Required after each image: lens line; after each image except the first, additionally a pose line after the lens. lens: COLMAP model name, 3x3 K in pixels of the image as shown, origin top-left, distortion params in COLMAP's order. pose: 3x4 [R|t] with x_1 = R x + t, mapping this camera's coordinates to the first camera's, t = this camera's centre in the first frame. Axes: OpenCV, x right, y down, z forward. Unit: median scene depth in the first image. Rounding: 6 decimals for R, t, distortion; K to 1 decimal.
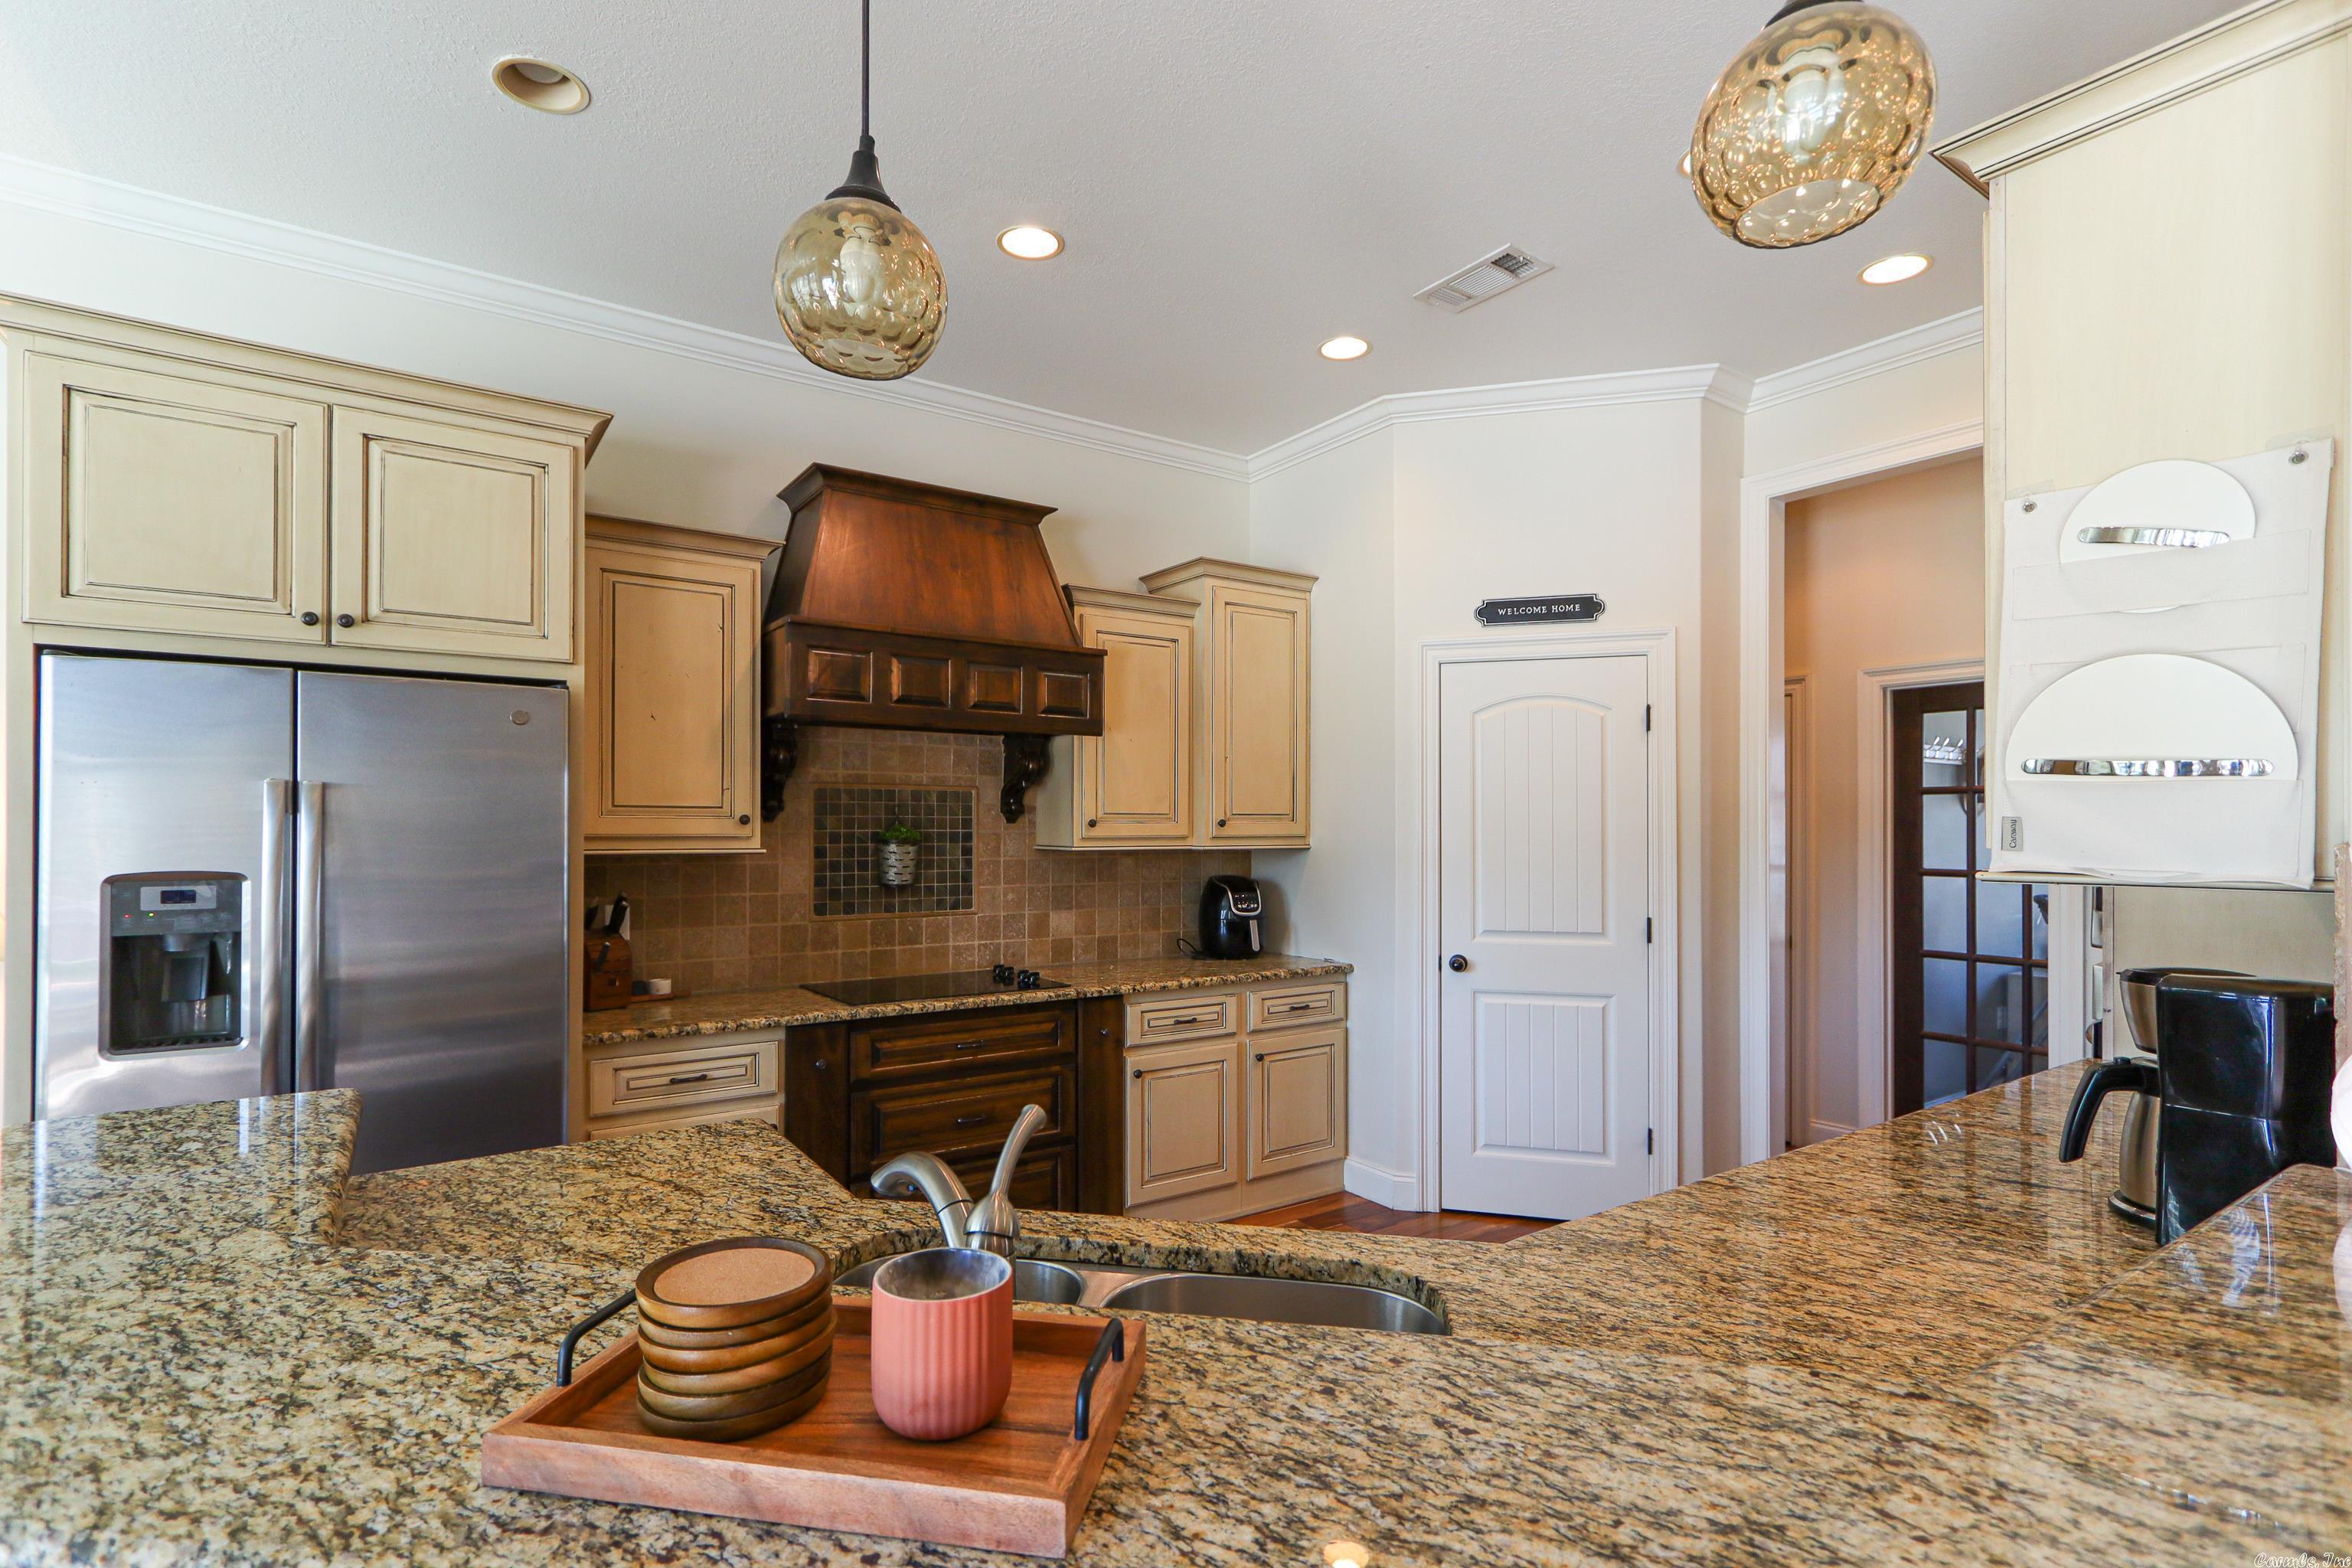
lens RADIAL K [[1130.9, 0, 1177.8], [0, 1130.9, 819.5], [0, 0, 1]] dist [-0.004326, 0.003968]
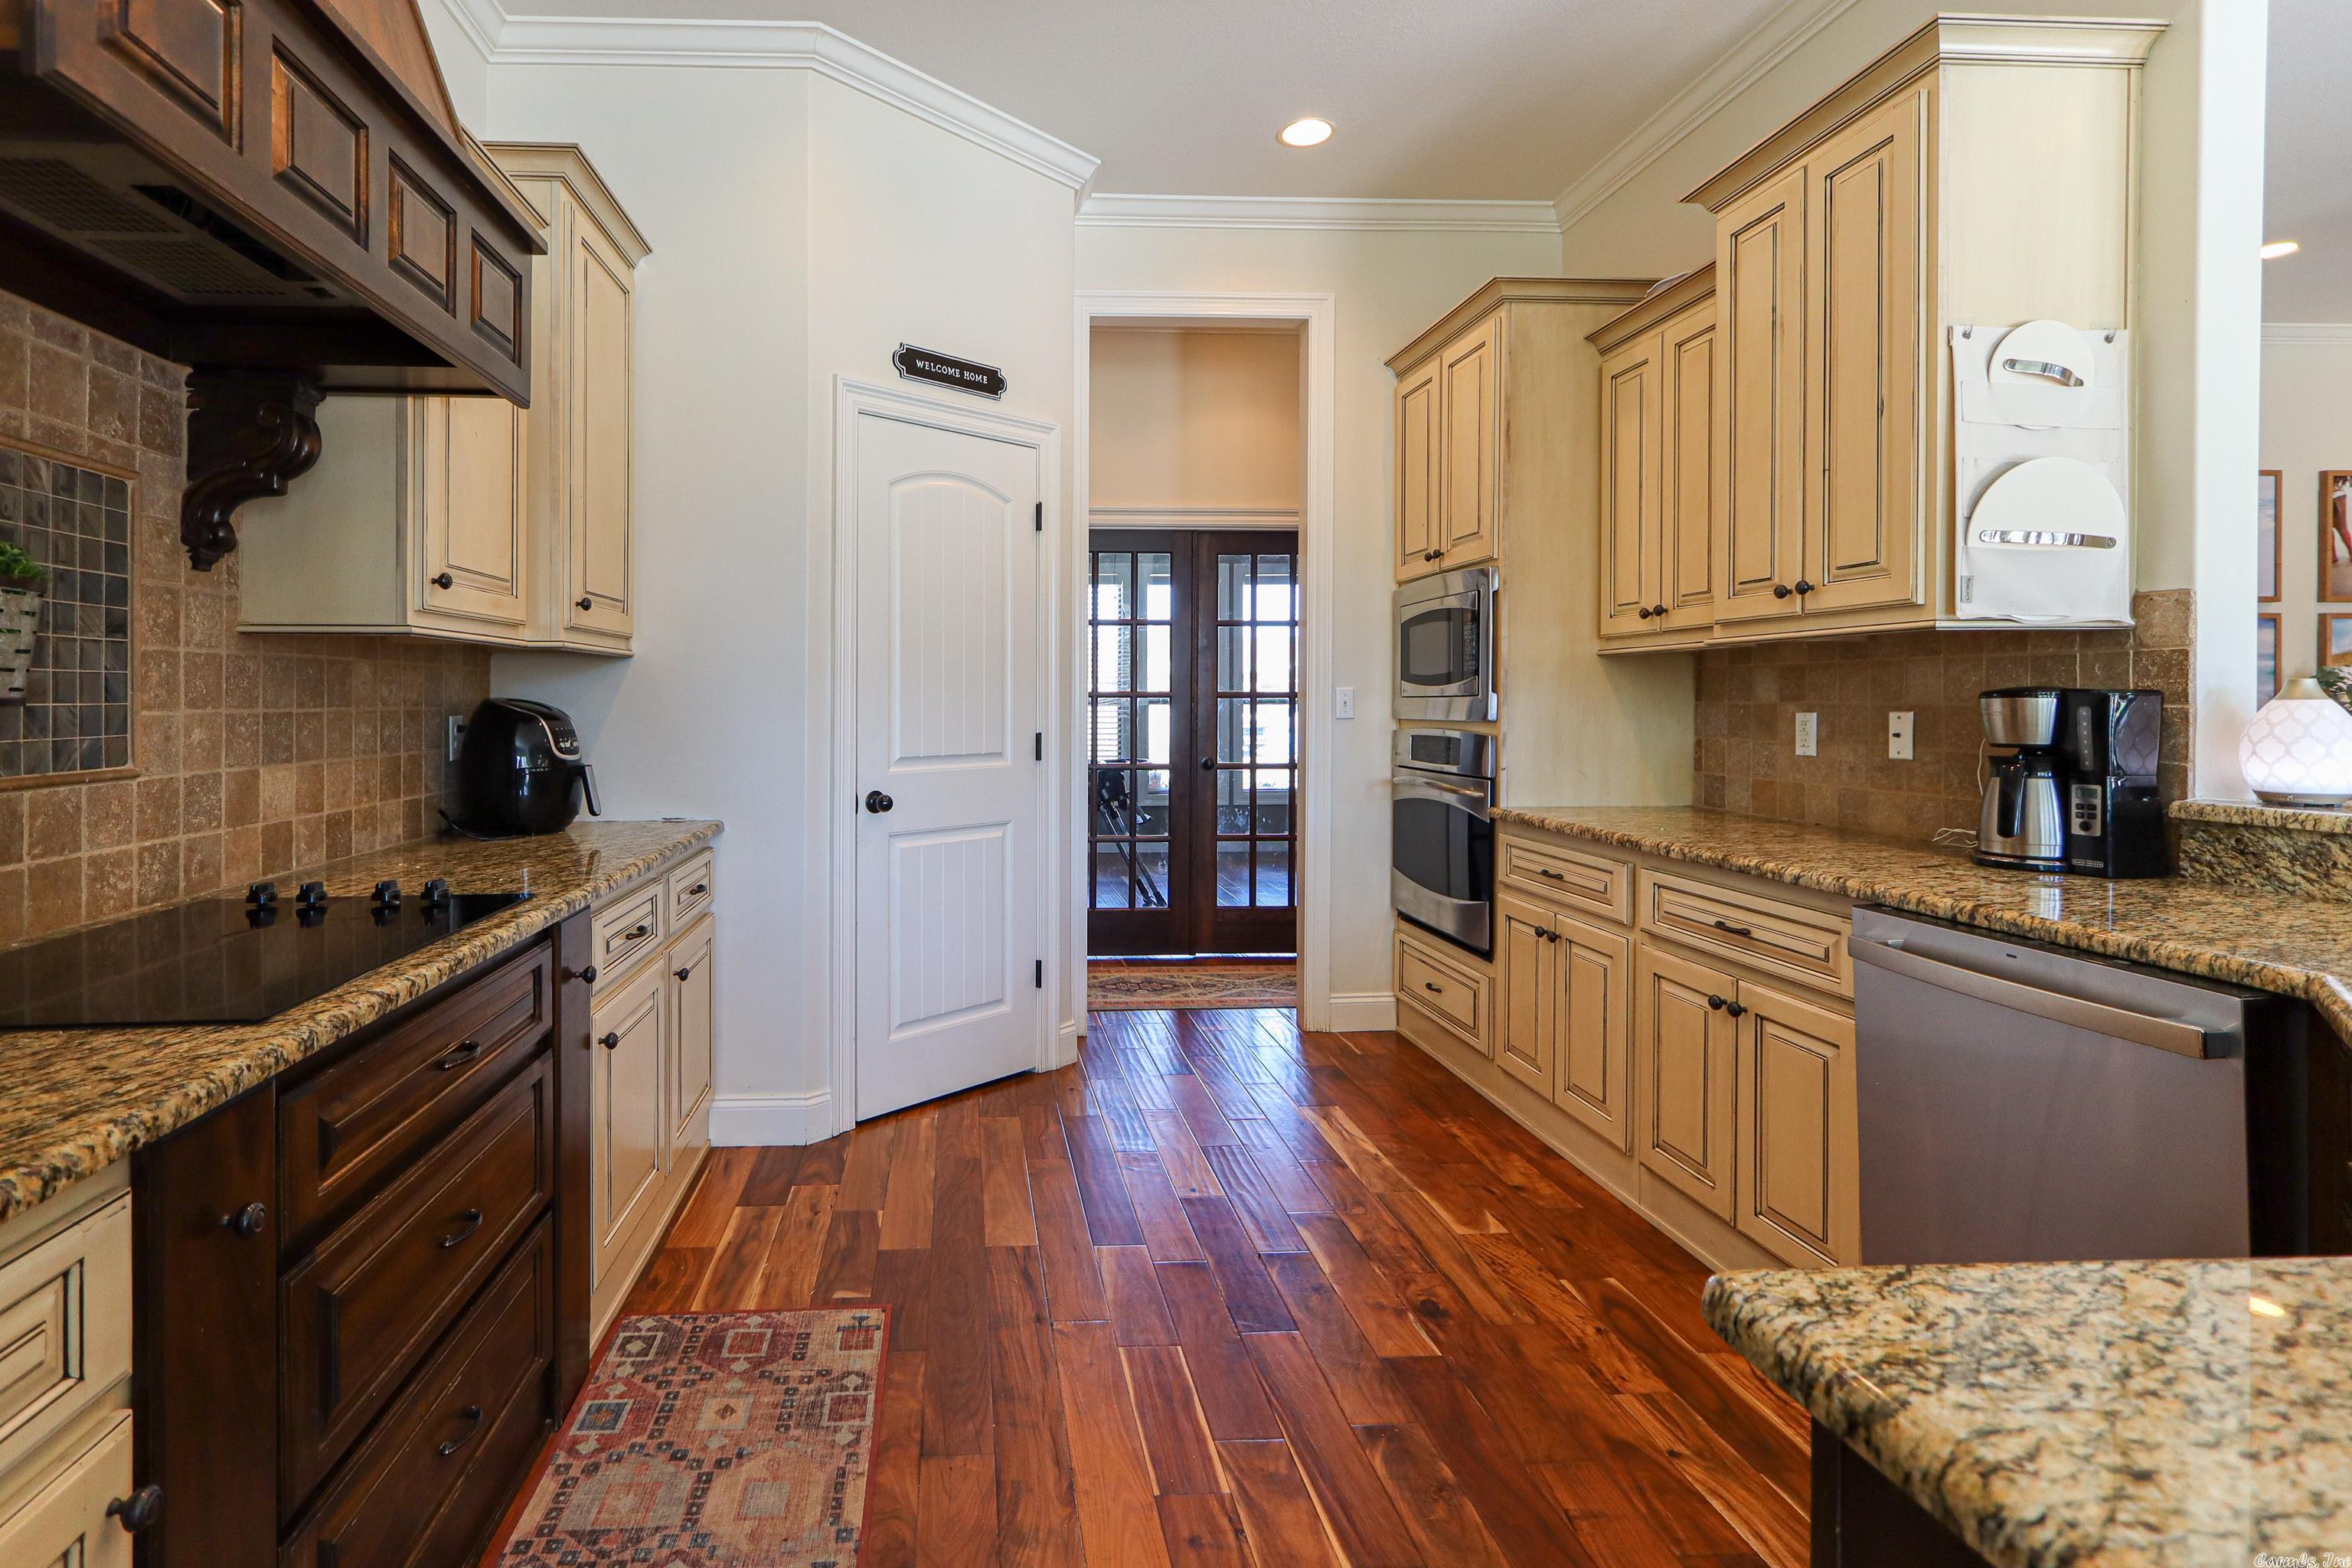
lens RADIAL K [[1130.9, 0, 1064.4], [0, 1130.9, 701.8], [0, 0, 1]] dist [-0.004326, 0.003968]
pose [[0.519502, -0.008273, 0.854429, -0.358085], [0.001596, 0.999961, 0.008711, 0.052703], [-0.854468, -0.003162, 0.519495, 0.491808]]
